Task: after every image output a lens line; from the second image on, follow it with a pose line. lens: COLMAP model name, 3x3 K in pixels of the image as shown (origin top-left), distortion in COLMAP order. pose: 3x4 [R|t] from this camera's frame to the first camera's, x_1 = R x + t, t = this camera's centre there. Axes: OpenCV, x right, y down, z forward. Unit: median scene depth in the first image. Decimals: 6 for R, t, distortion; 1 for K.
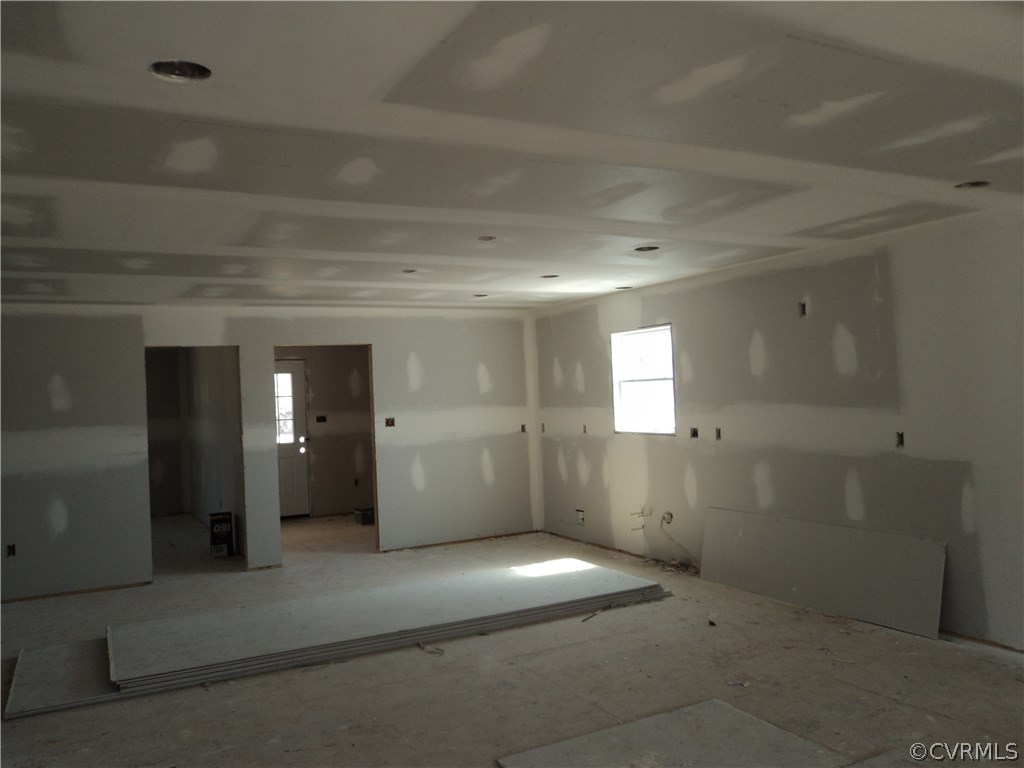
lens RADIAL K [[818.5, 0, 509.8], [0, 818.5, 381.5], [0, 0, 1]] dist [-0.037265, 0.025814]
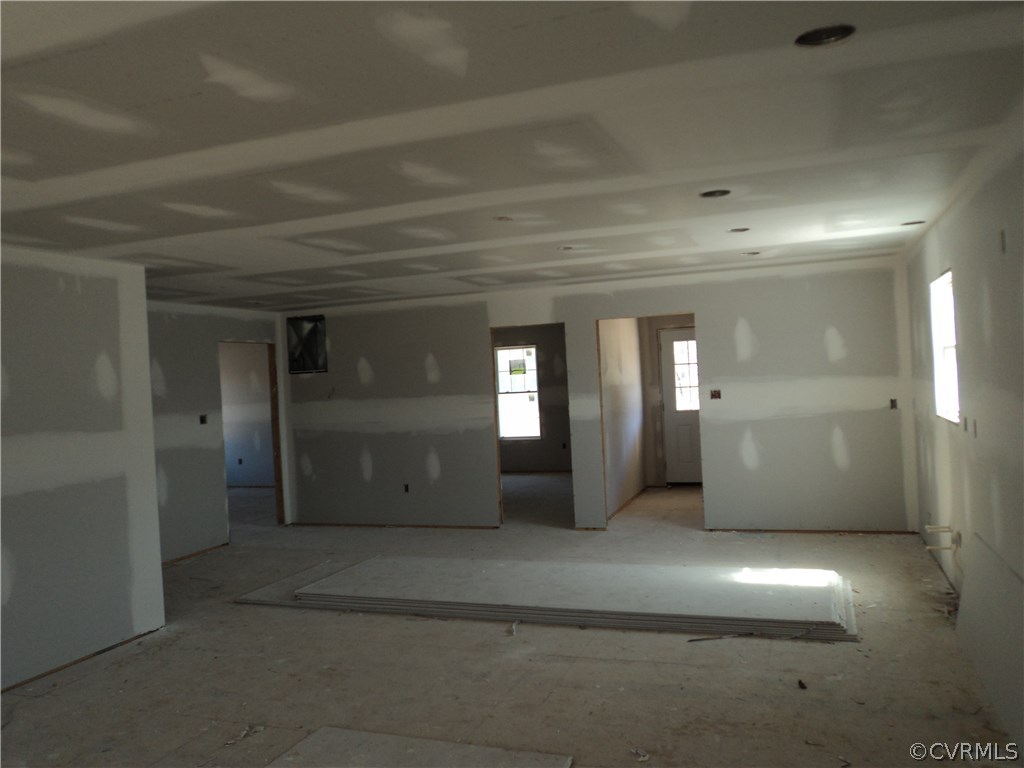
lens RADIAL K [[818.5, 0, 509.1], [0, 818.5, 381.1], [0, 0, 1]] dist [-0.037265, 0.025814]
pose [[0.662055, 0.009934, -0.749389, 0.553861], [0.035199, 0.998397, 0.044332, -0.021251], [0.748628, -0.055728, 0.660644, 0.284681]]
